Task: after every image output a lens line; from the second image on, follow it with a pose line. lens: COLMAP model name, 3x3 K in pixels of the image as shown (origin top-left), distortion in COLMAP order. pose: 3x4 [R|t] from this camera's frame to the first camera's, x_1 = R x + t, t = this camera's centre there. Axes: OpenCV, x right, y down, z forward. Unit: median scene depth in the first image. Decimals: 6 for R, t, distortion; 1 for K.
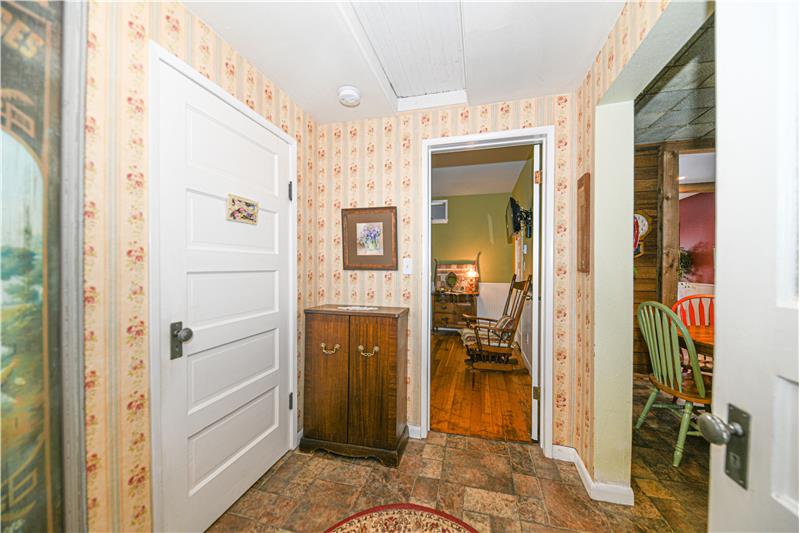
lens RADIAL K [[283.9, 0, 411.2], [0, 283.9, 268.2], [0, 0, 1]] dist [-0.000533, -0.000114]
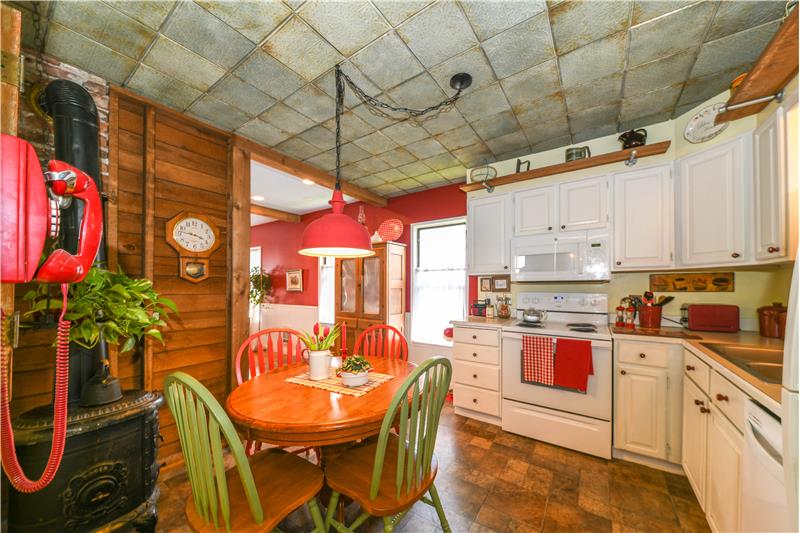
lens RADIAL K [[280.1, 0, 401.5], [0, 280.1, 282.7], [0, 0, 1]] dist [0.000102, 0.000009]
pose [[0.365027, 0.005609, 0.930980, 0.338584], [0.007614, 0.999930, -0.009010, -0.025710], [-0.930966, 0.010378, 0.364959, 0.287094]]
